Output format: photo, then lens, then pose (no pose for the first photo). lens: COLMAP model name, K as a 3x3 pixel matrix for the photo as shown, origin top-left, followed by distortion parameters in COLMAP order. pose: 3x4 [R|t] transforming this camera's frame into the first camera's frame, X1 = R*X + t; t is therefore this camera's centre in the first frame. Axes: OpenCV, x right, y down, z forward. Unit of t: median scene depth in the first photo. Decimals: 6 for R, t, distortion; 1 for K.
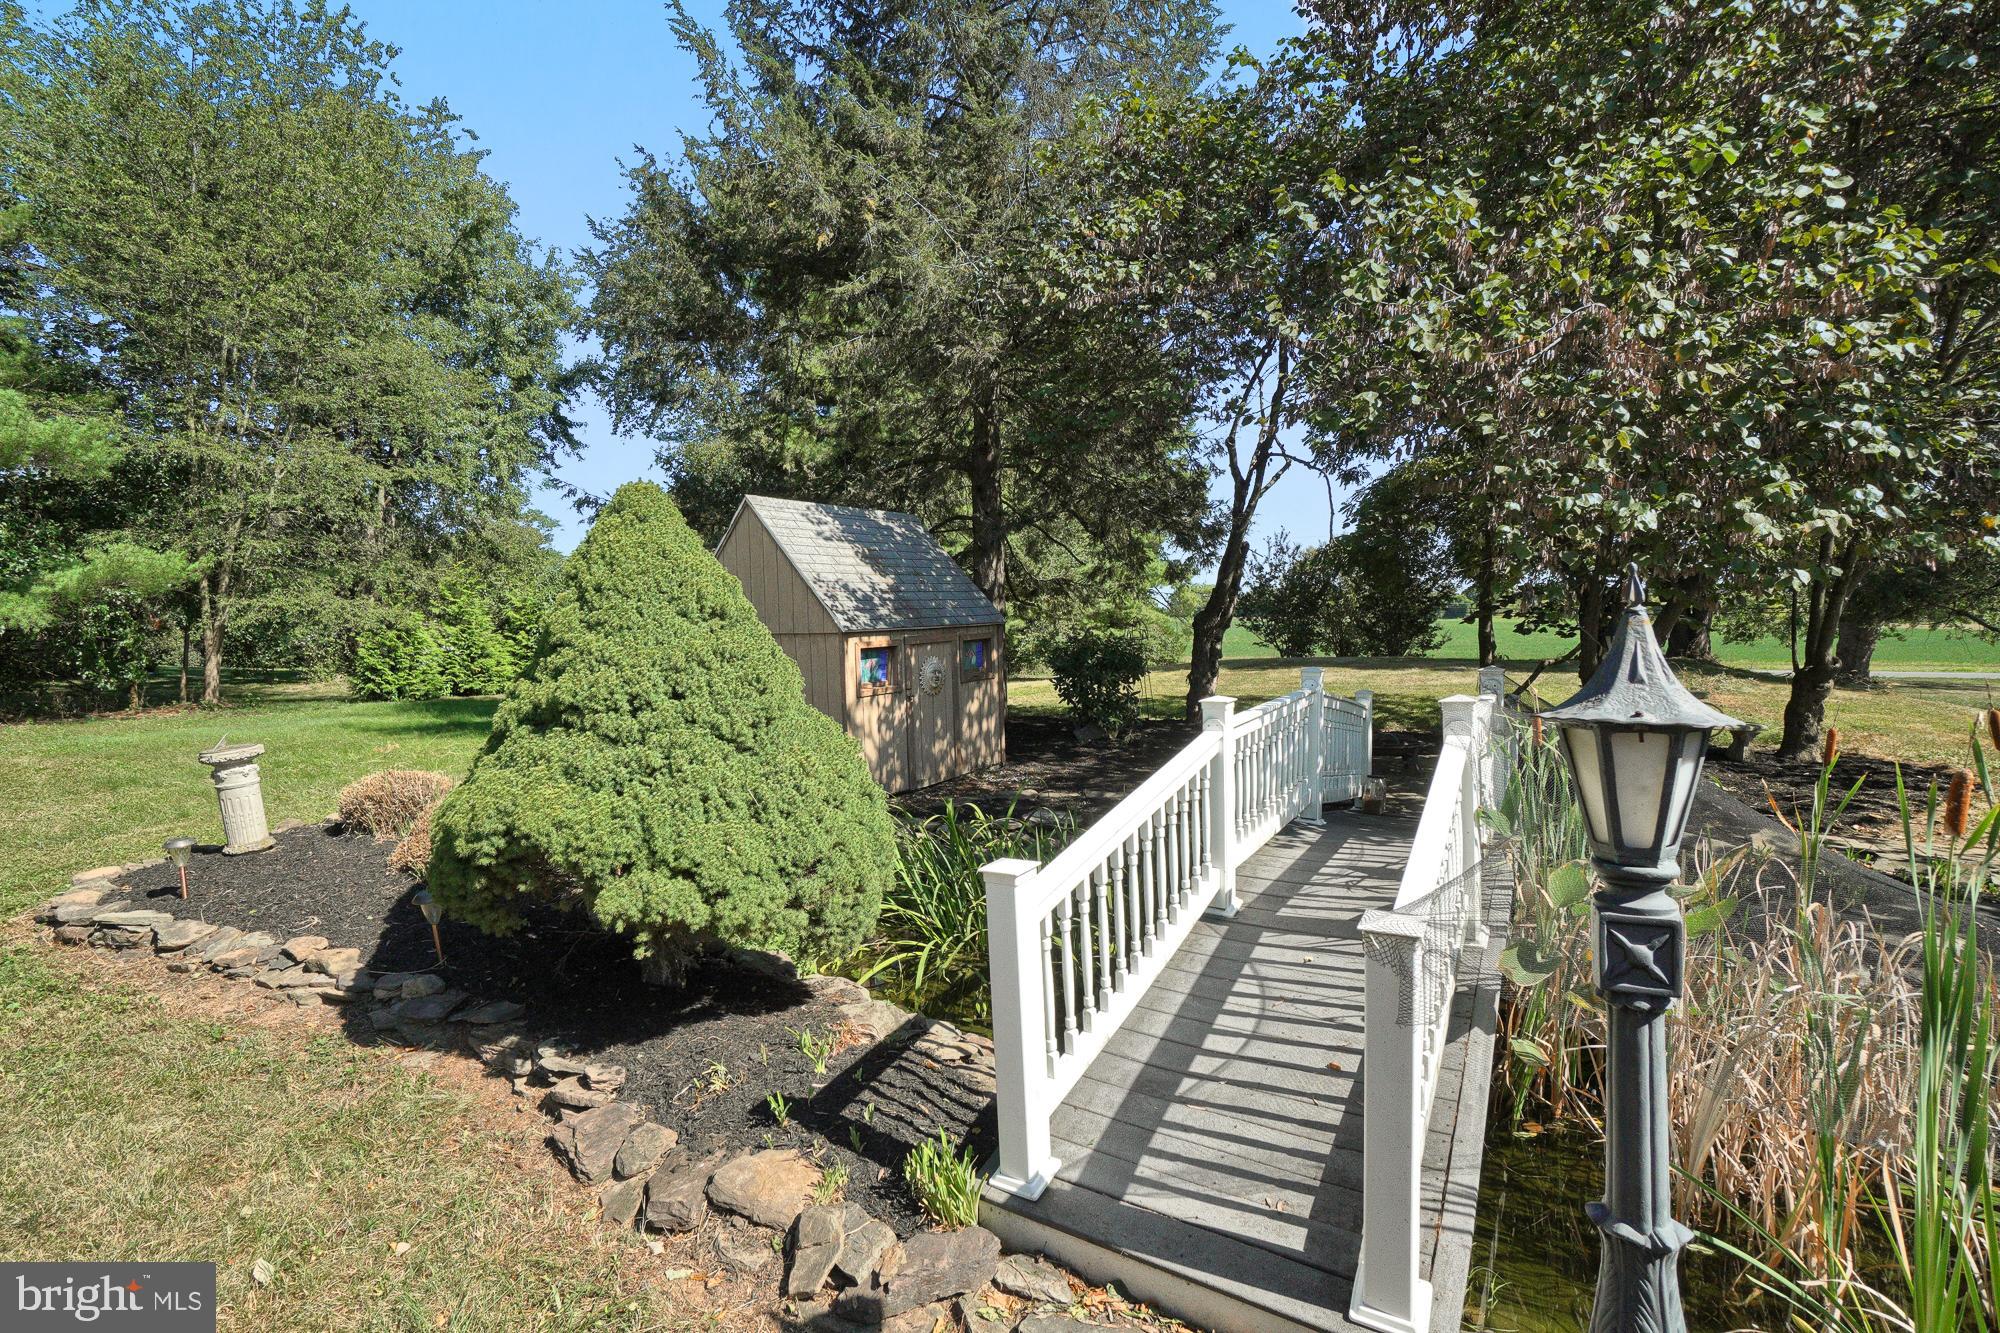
lens RADIAL K [[920.0, 0, 1003.9], [0, 920.0, 657.4], [0, 0, 1]] dist [-0.039836, 0.004771]
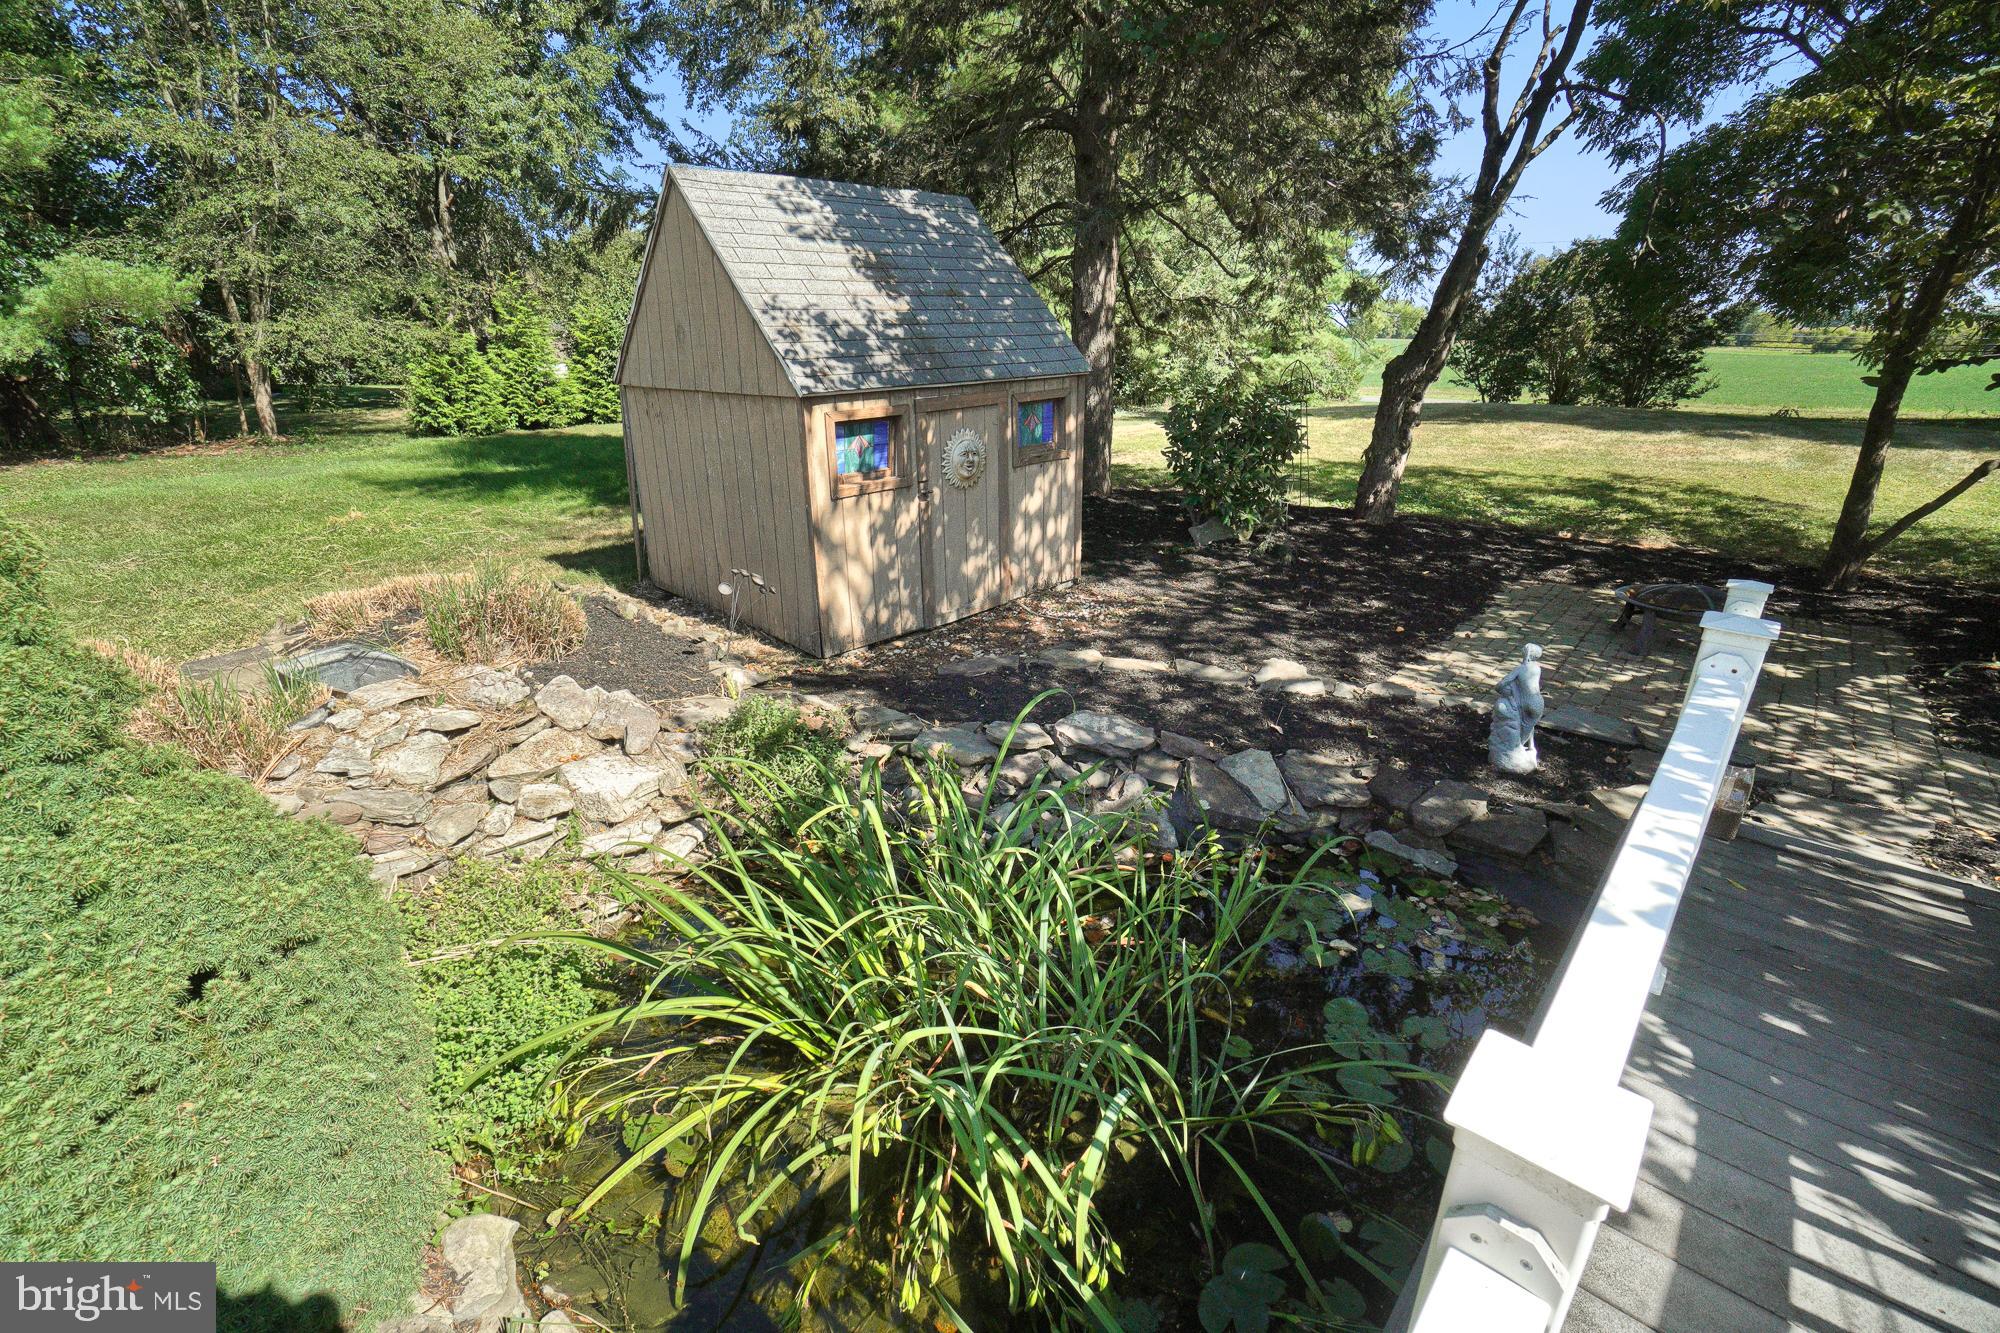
lens RADIAL K [[920.0, 0, 987.7], [0, 920.0, 679.8], [0, 0, 1]] dist [-0.039836, 0.004771]
pose [[0.984372, 0.073737, -0.159919, 0.044449], [-0.019749, 0.948609, 0.315833, -0.030702], [0.174989, -0.307739, 0.935241, 0.264461]]
